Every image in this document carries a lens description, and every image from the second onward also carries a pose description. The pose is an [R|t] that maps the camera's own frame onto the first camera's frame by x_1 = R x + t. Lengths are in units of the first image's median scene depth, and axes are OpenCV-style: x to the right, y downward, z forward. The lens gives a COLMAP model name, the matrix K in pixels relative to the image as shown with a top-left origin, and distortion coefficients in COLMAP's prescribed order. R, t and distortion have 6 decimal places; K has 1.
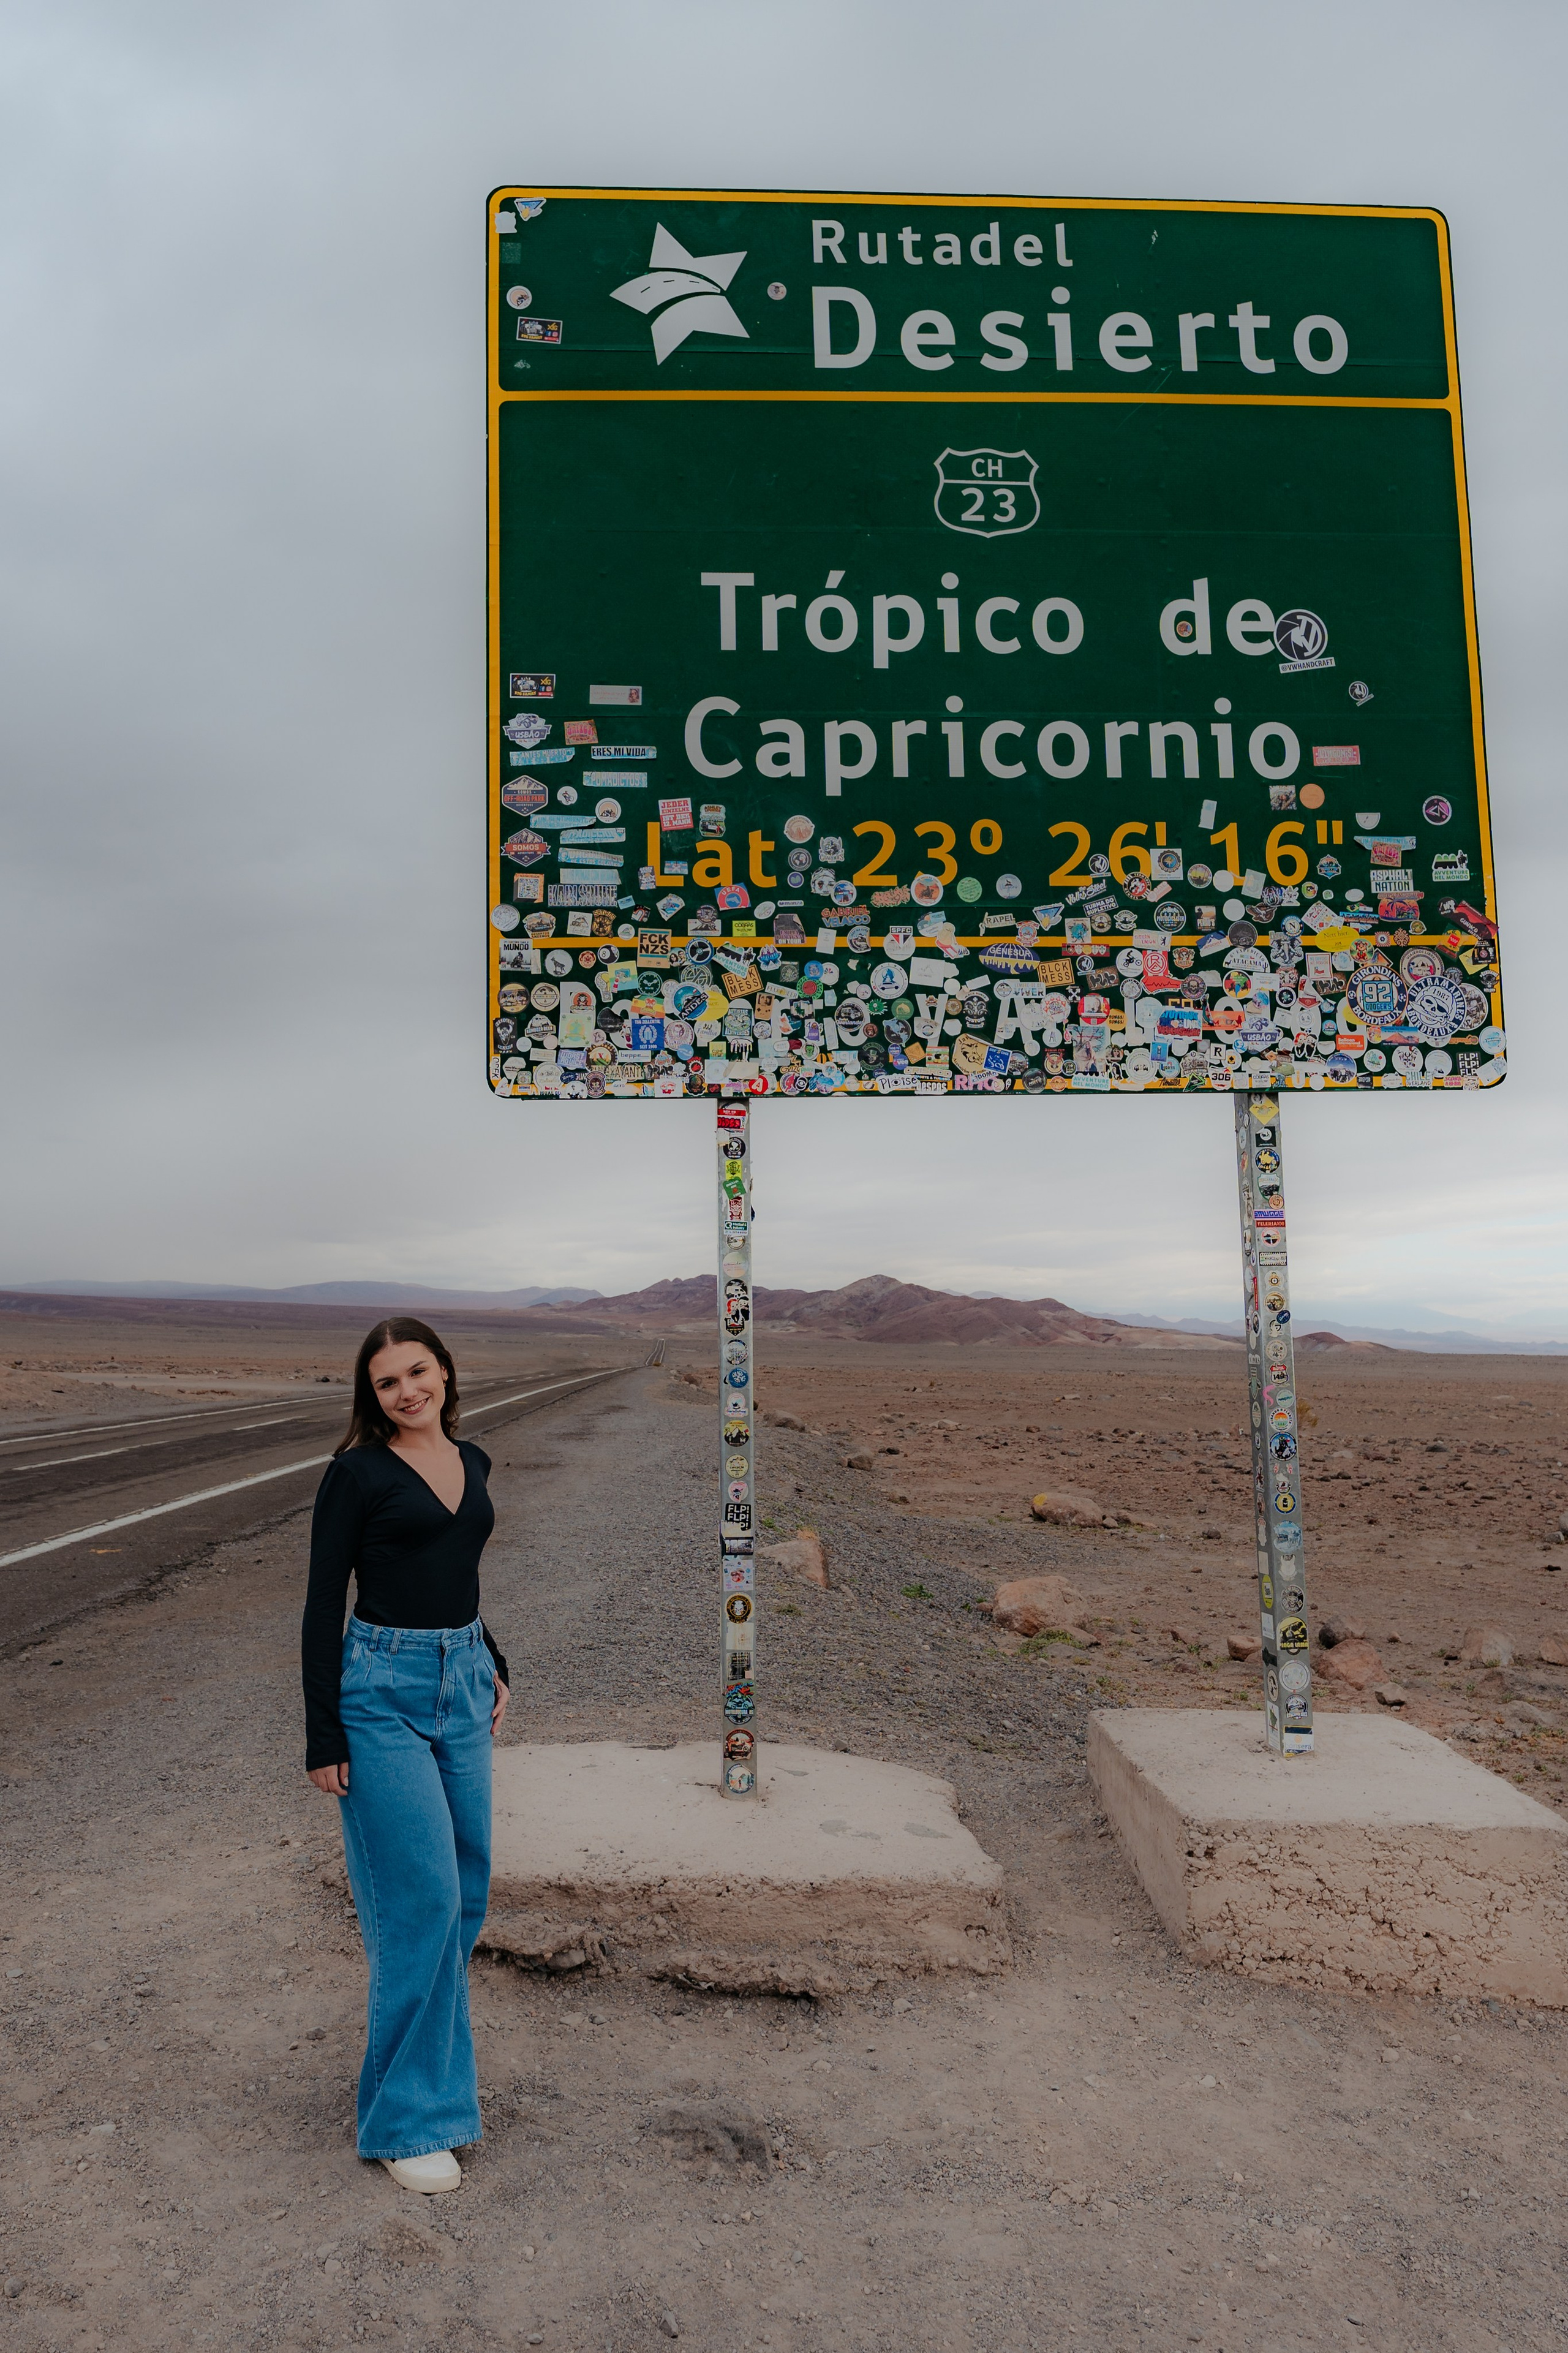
lens RADIAL K [[1638.6, 0, 838.7], [0, 1638.6, 1133.1], [0, 0, 1]] dist [0.003230, -0.004381]
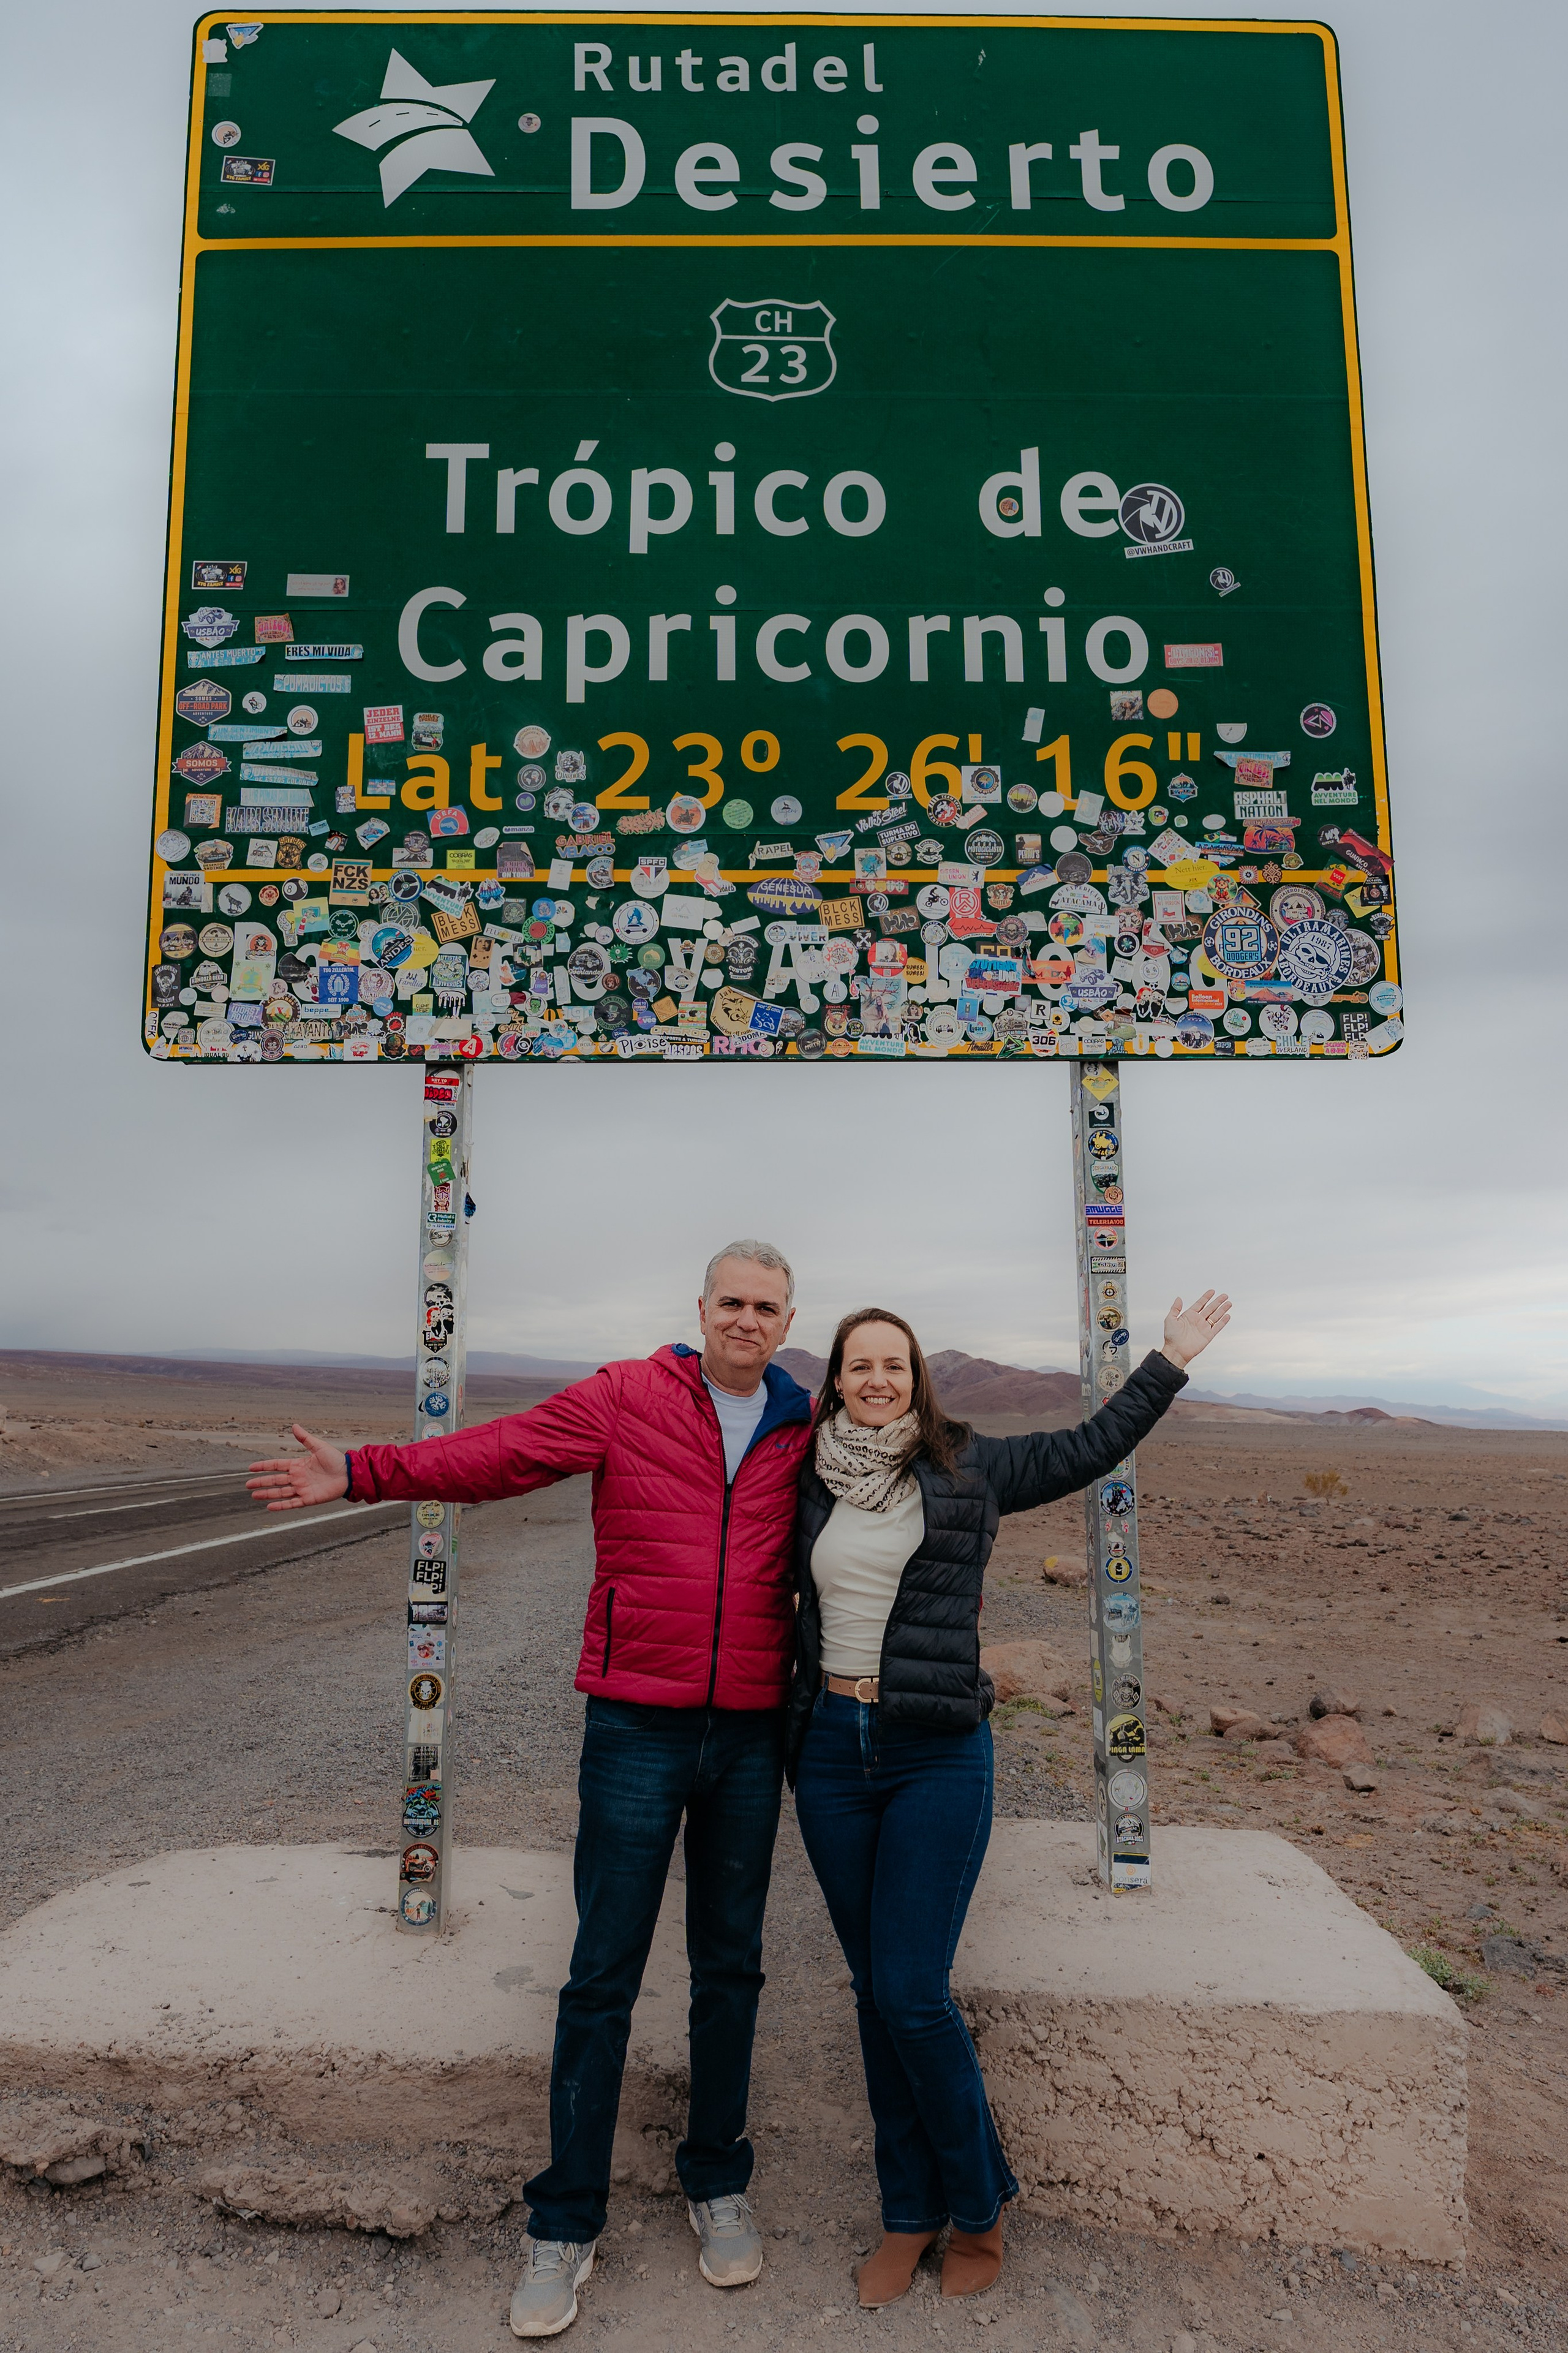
lens RADIAL K [[1584.7, 0, 795.1], [0, 1584.7, 1157.2], [0, 0, 1]] dist [0.000652, -0.001941]
pose [[0.999023, 0.003971, -0.044015, 0.144064], [-0.005201, 0.999598, -0.027881, 0.045912], [0.043887, 0.028083, 0.998642, 0.210392]]
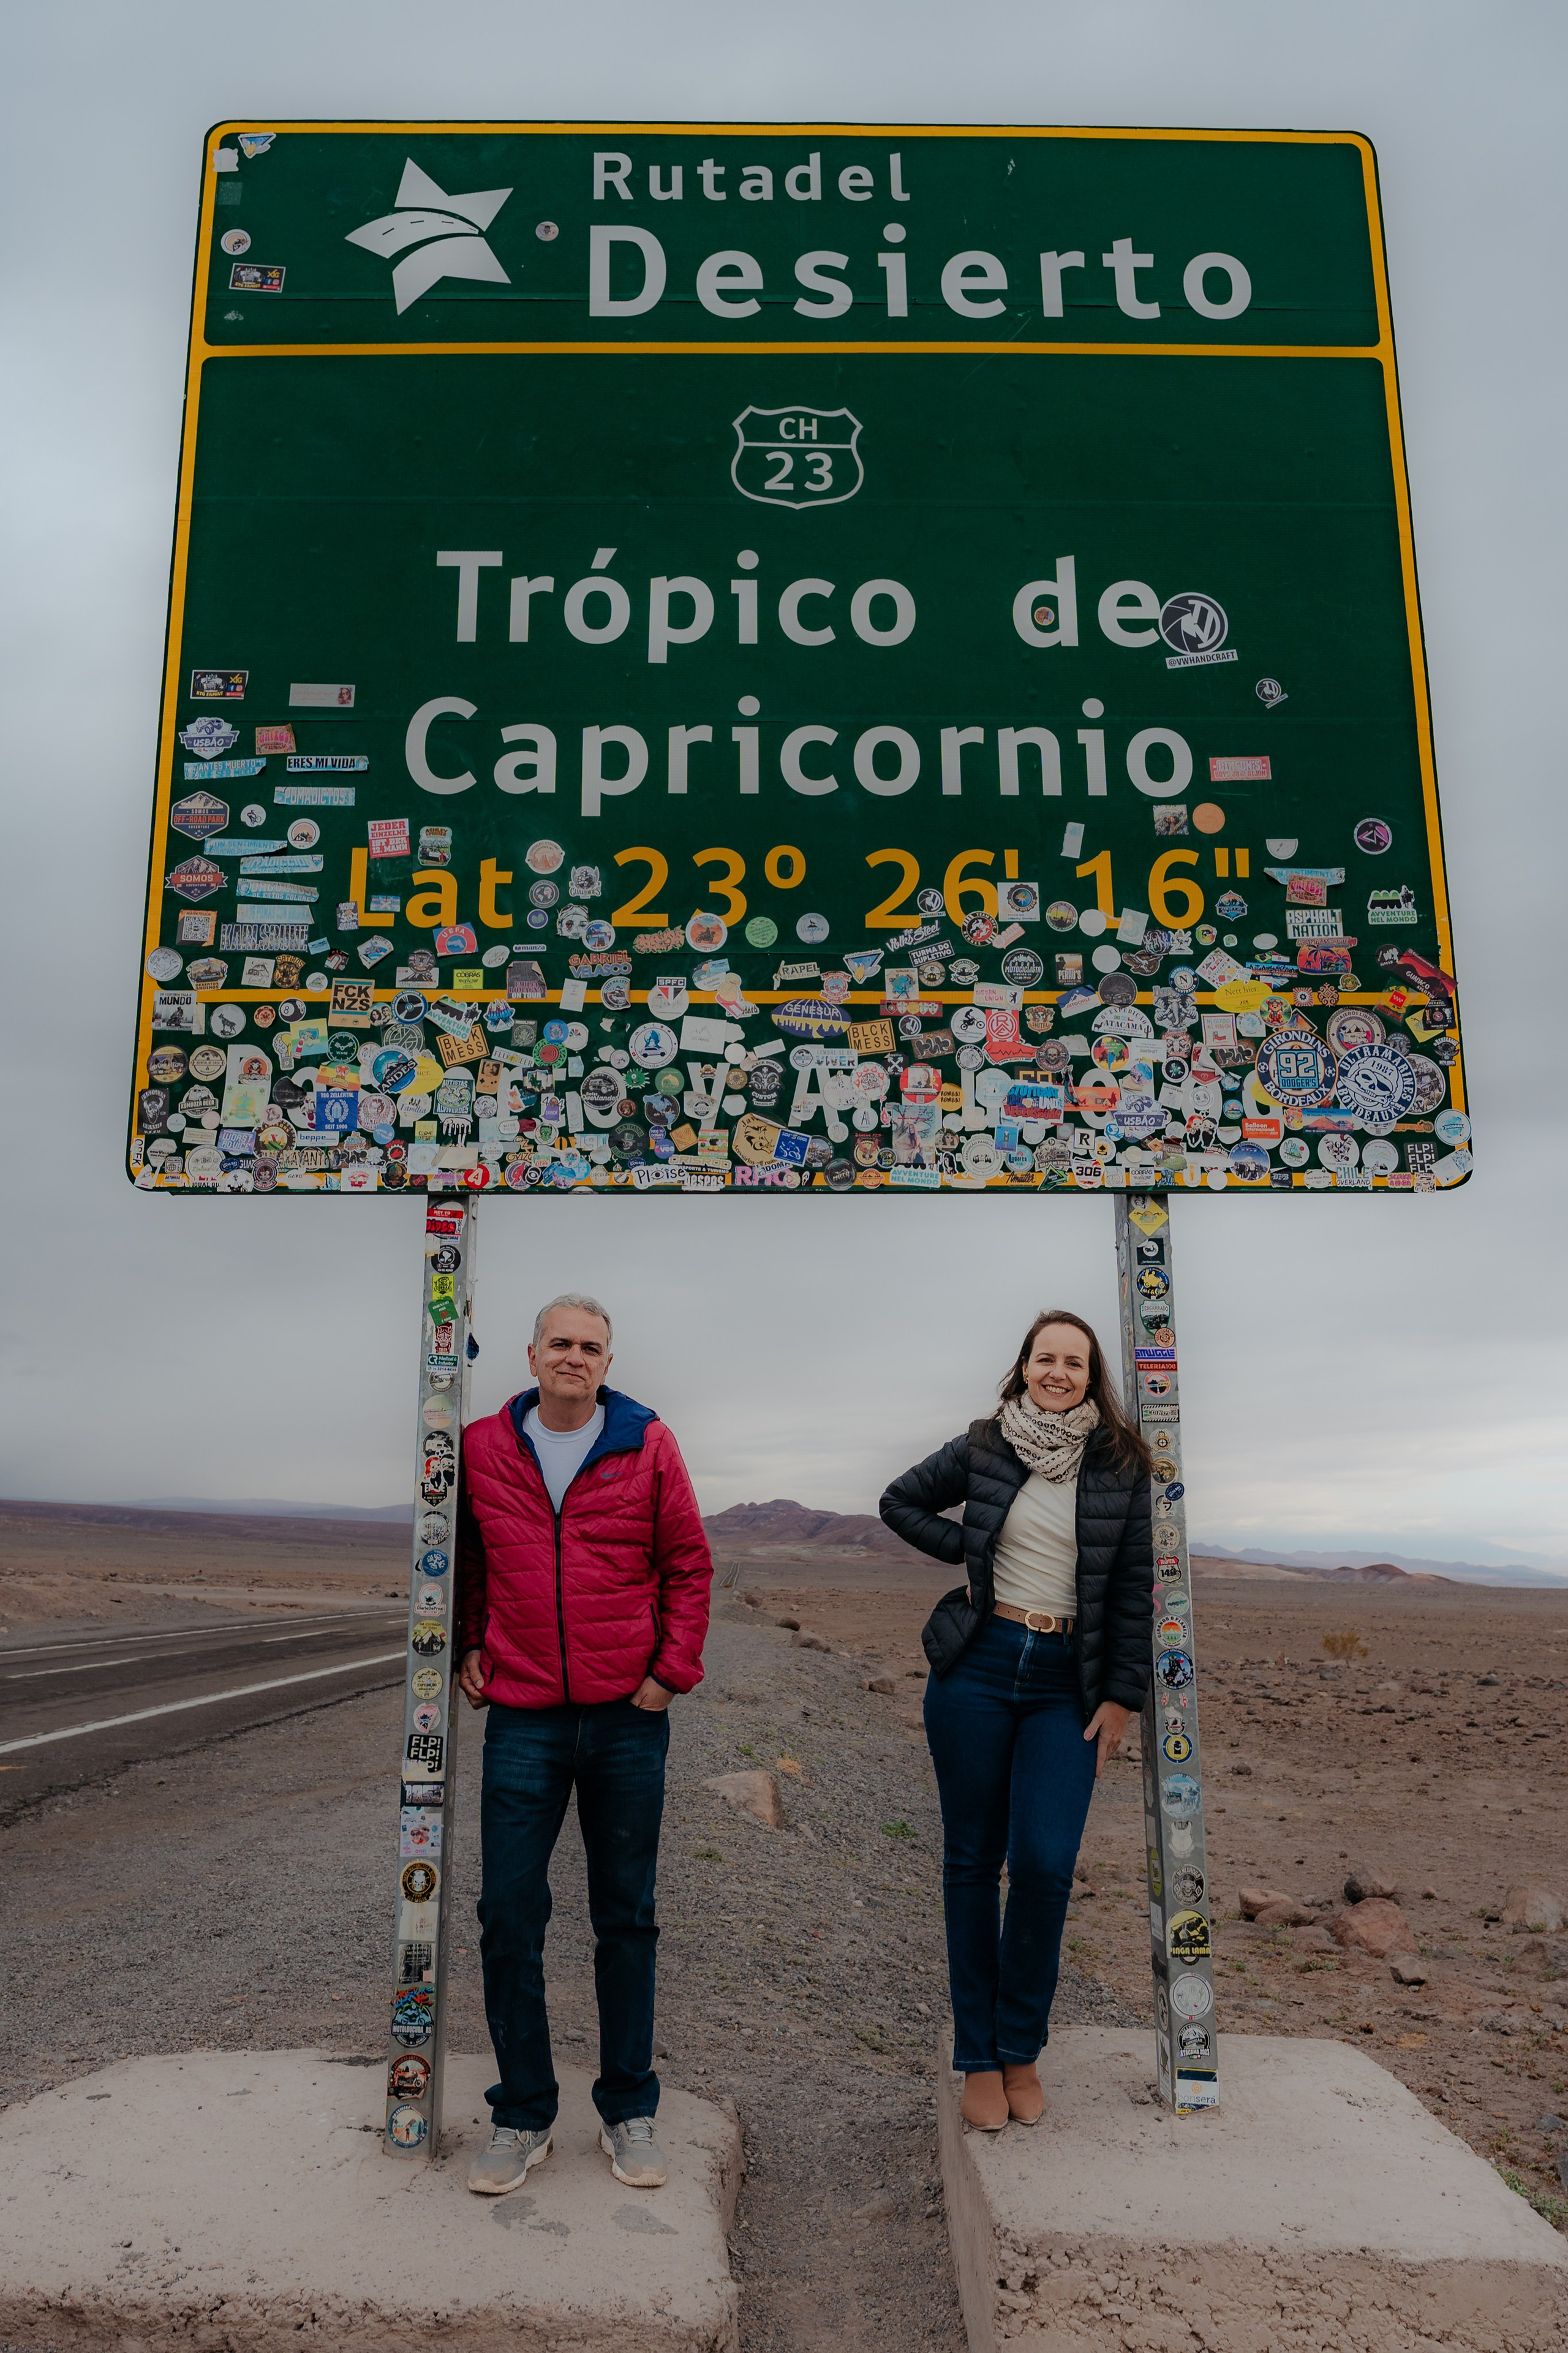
lens RADIAL K [[1642.6, 0, 783.6], [0, 1642.6, 1199.7], [0, 0, 1]] dist [0.002125, -0.002561]
pose [[0.998836, 0.003189, -0.048133, 0.128100], [-0.007447, 0.996046, -0.088530, 0.047092], [0.047660, 0.088786, 0.994910, 0.234752]]
